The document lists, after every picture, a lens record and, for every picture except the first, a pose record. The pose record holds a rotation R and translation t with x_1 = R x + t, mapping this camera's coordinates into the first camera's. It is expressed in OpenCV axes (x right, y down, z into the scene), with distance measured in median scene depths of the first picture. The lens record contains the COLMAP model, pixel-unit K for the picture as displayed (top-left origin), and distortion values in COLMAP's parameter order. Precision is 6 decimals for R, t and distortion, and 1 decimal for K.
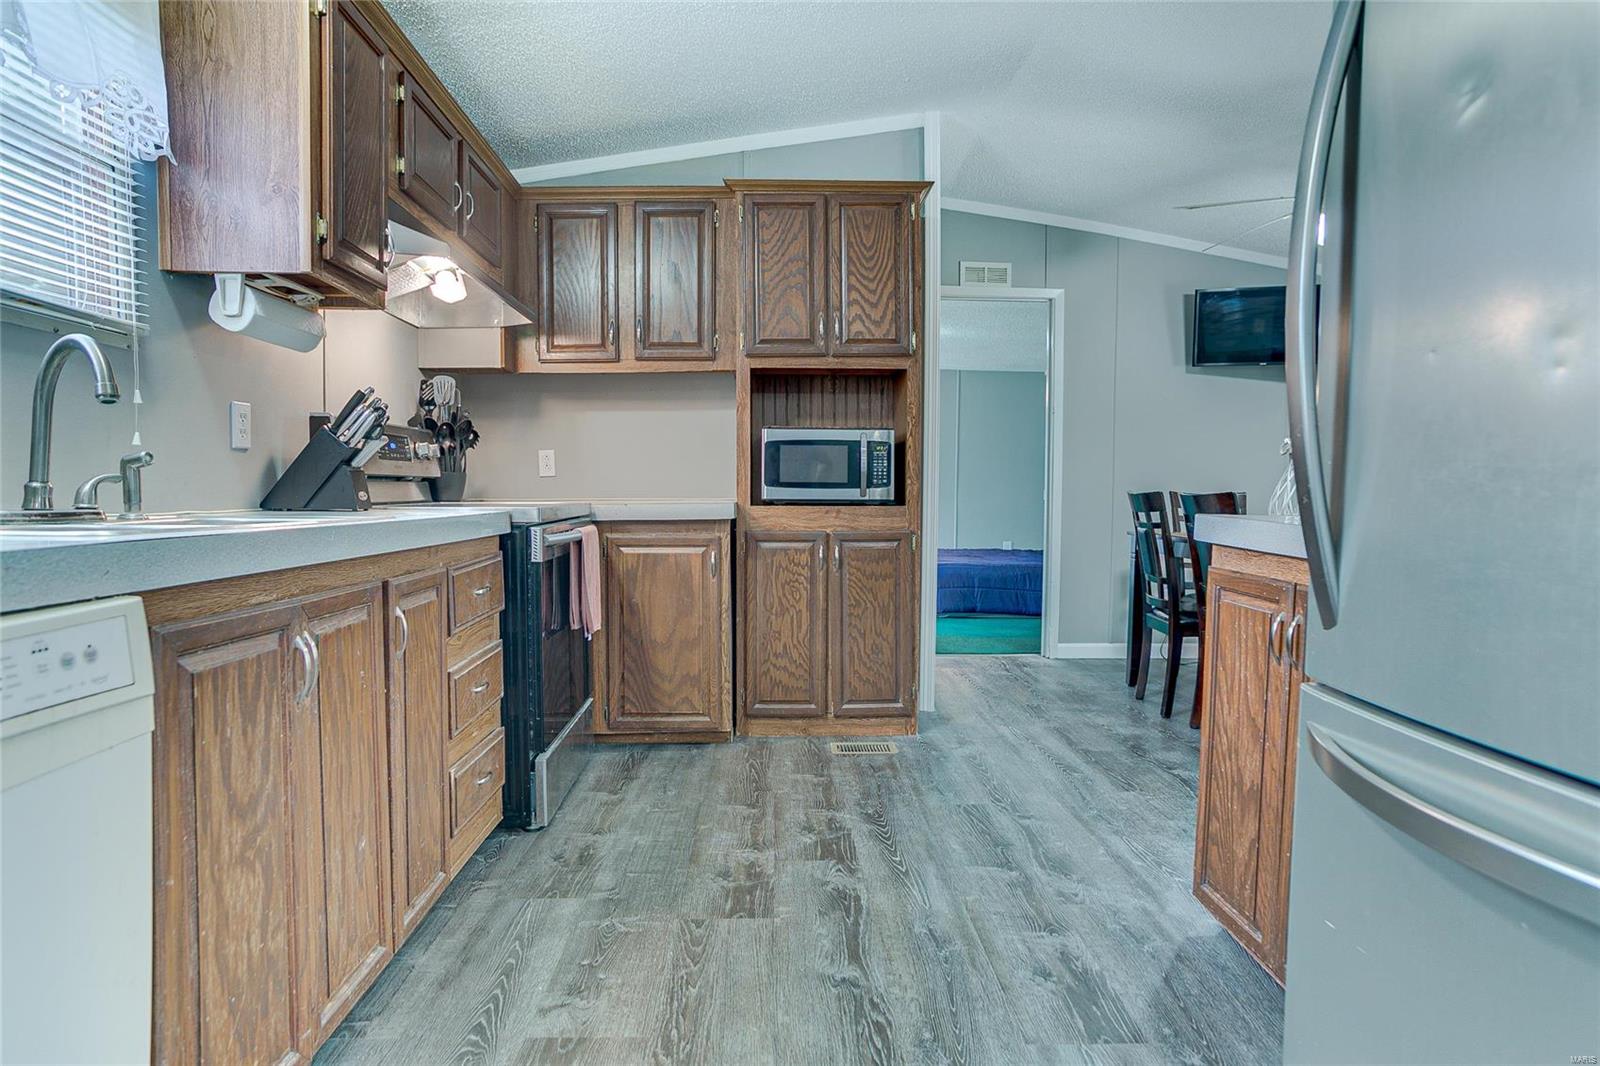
lens RADIAL K [[894.5, 0, 791.9], [0, 894.5, 530.9], [0, 0, 1]] dist [-0.046401, 0.005777]
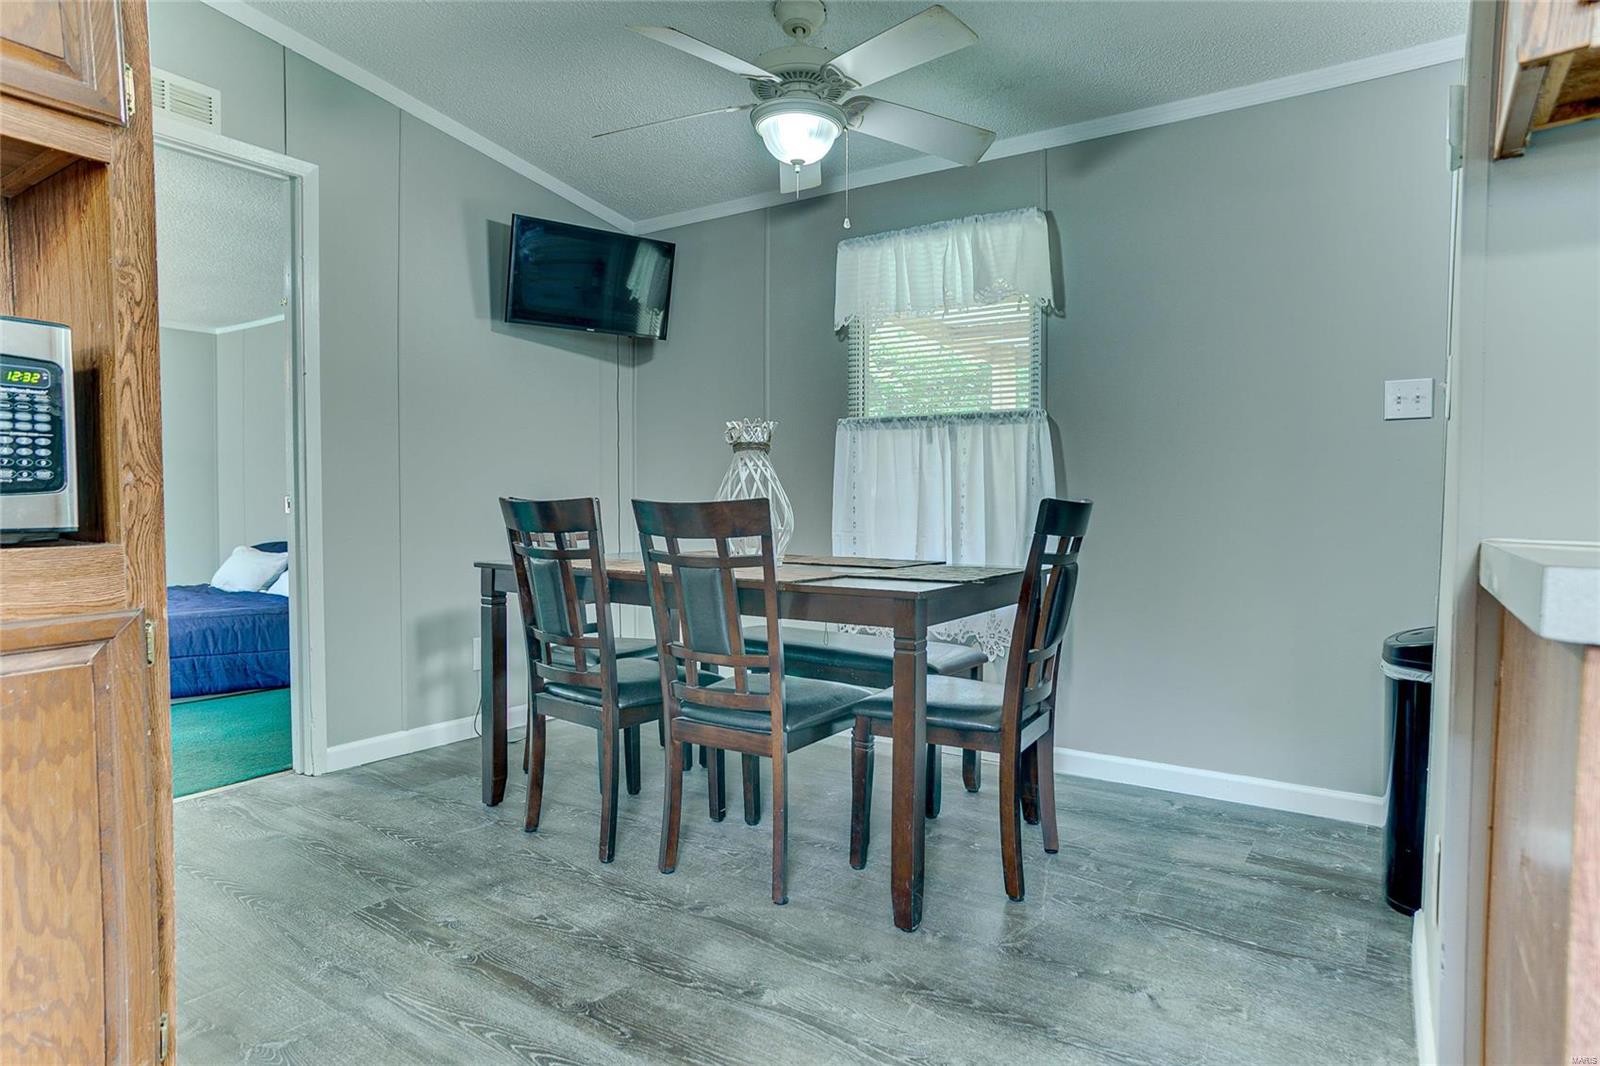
lens RADIAL K [[894.5, 0, 804.0], [0, 894.5, 538.1], [0, 0, 1]] dist [-0.046401, 0.005777]
pose [[0.577771, -0.041901, 0.815123, 0.001568], [0.038708, 0.998964, 0.023914, -0.028226], [-0.815280, 0.017735, 0.578795, 0.574954]]
